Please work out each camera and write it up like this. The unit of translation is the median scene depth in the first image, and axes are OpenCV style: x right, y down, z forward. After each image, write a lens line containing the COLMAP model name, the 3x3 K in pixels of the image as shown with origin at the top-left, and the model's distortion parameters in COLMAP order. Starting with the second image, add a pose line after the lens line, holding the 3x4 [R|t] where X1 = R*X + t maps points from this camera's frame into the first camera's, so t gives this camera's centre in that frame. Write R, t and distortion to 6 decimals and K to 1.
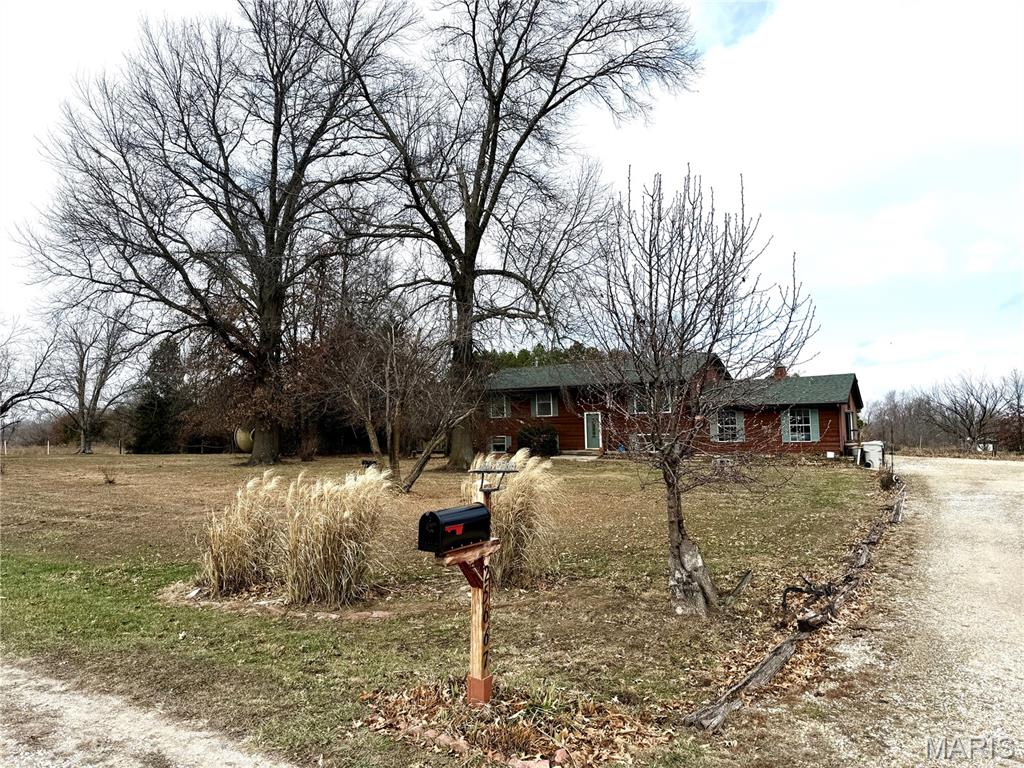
lens RADIAL K [[727.8, 0, 512.6], [0, 727.8, 384.8], [0, 0, 1]] dist [0.034072, -0.030775]
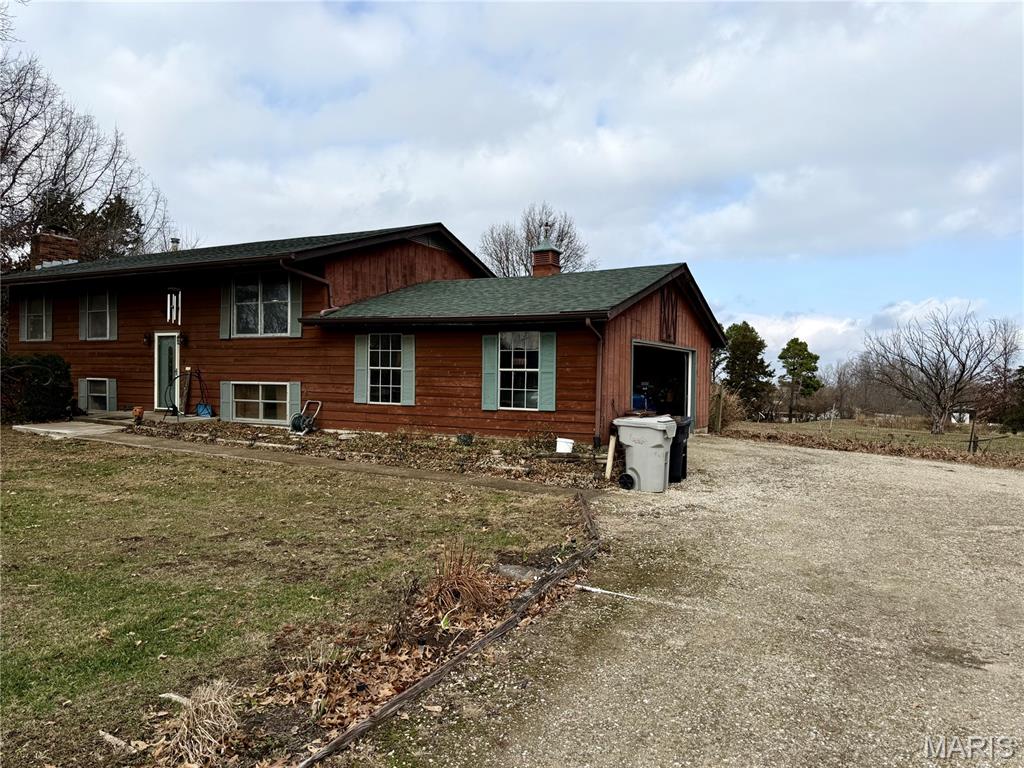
lens RADIAL K [[727.8, 0, 511.3], [0, 727.8, 383.9], [0, 0, 1]] dist [0.034072, -0.030775]
pose [[0.999217, 0.034196, 0.019907, 0.223165], [-0.035404, 0.997328, 0.063900, 0.021854], [-0.017669, -0.064555, 0.997758, 0.346109]]
